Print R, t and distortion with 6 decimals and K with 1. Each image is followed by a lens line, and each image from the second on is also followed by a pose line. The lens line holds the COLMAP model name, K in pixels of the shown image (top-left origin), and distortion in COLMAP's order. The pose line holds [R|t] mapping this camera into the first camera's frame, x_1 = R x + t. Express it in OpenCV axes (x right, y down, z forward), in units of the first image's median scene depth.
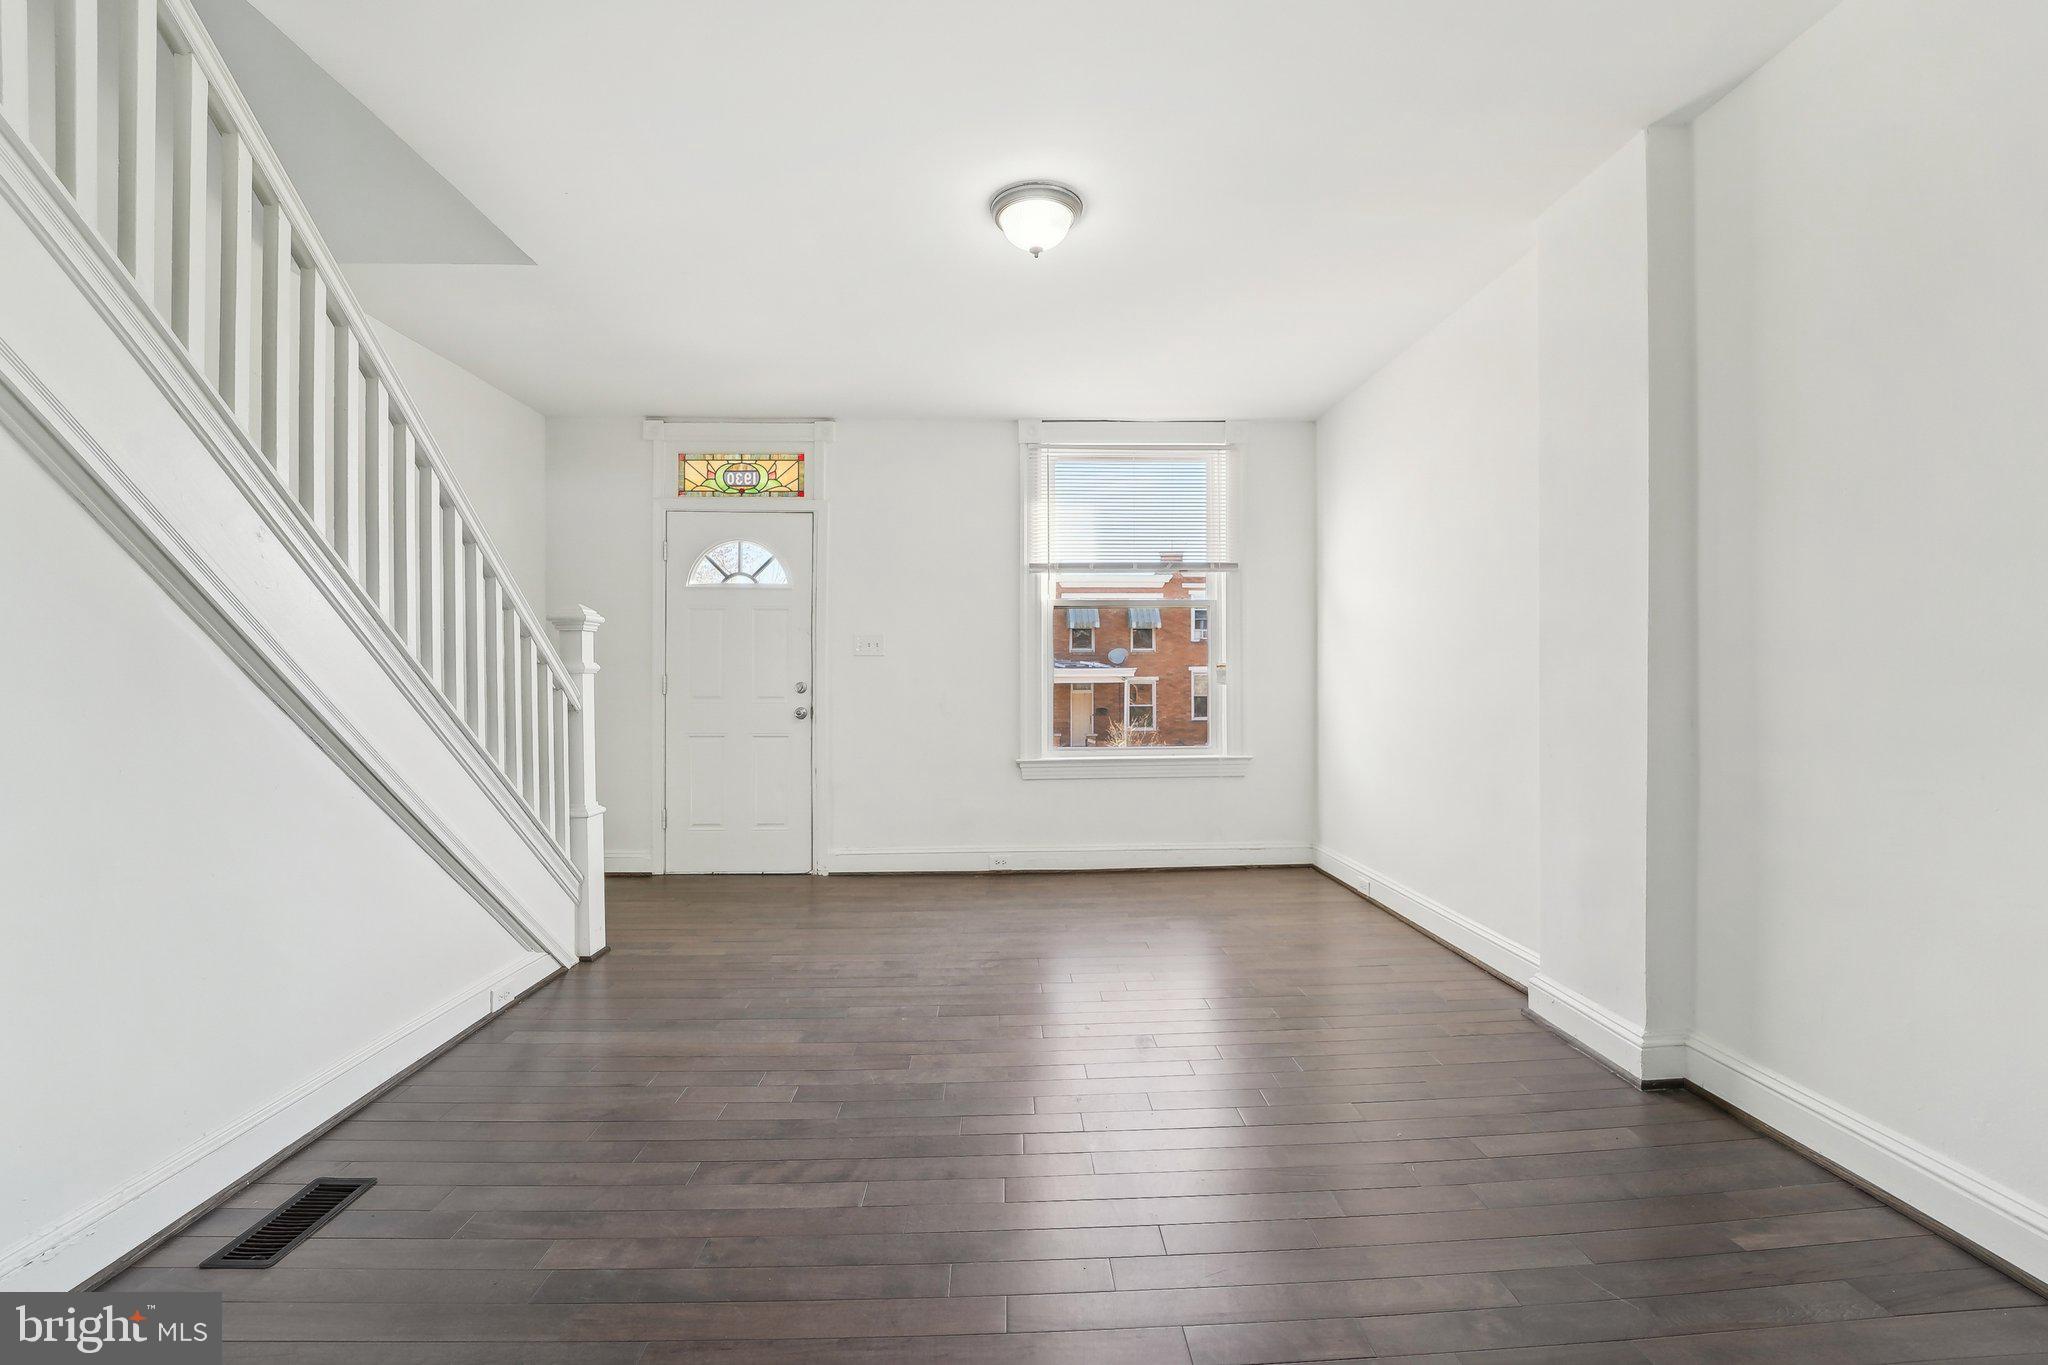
lens RADIAL K [[846.3, 0, 1044.7], [0, 846.3, 682.3], [0, 0, 1]] dist [-0.021027, 0.000255]
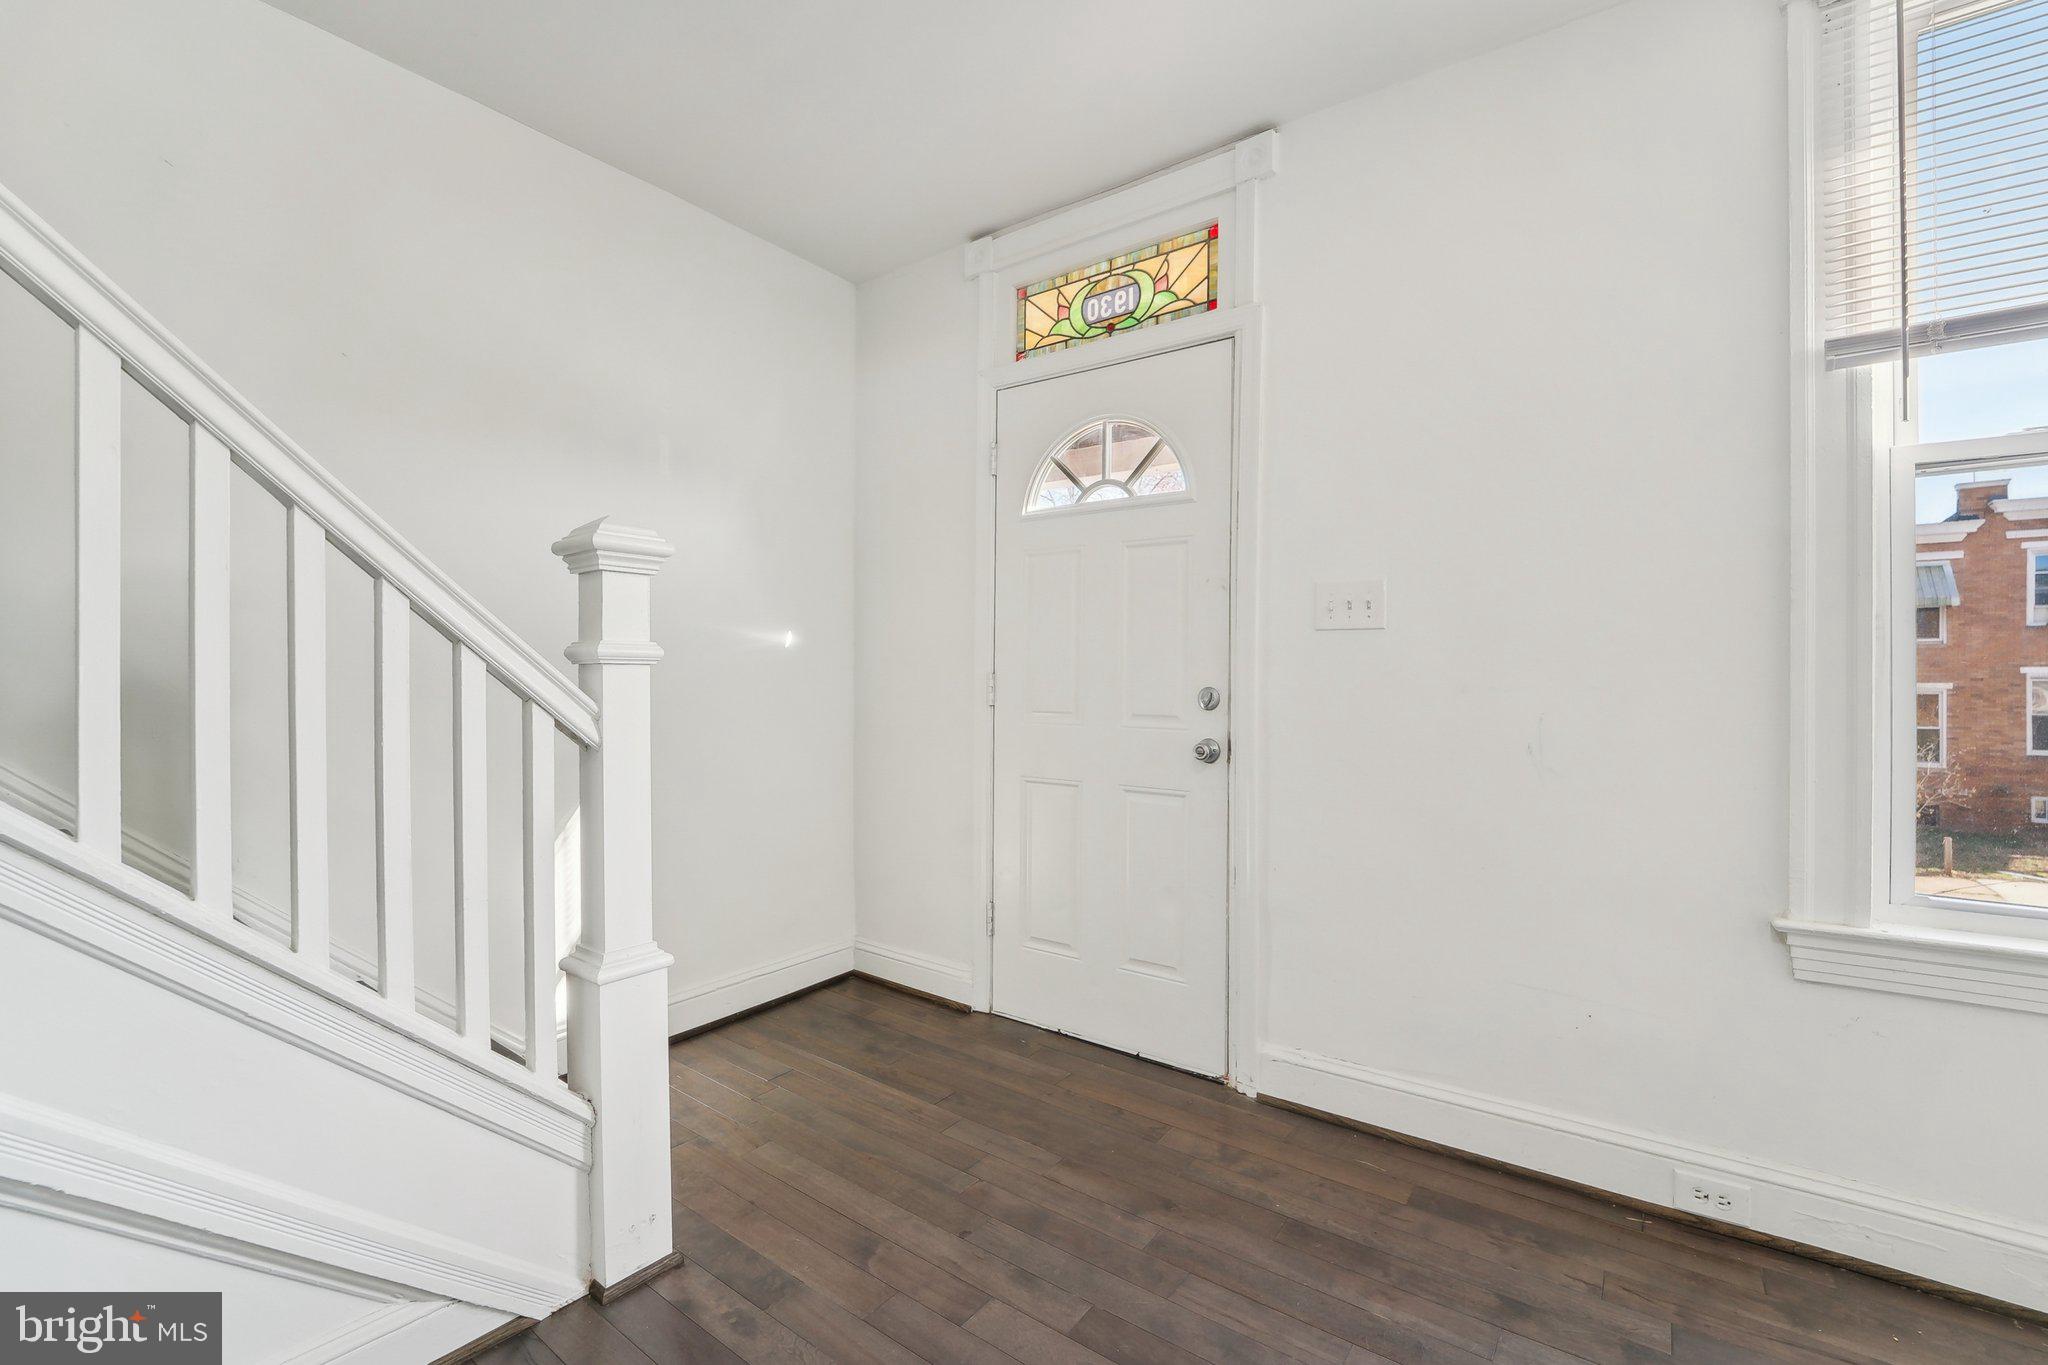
lens RADIAL K [[846.3, 0, 1055.9], [0, 846.3, 680.6], [0, 0, 1]] dist [-0.021027, 0.000255]
pose [[0.783860, 0.005930, -0.620909, -0.053945], [-0.009392, 0.999953, -0.002306, -0.002097], [0.620866, 0.007639, 0.783879, 0.561023]]
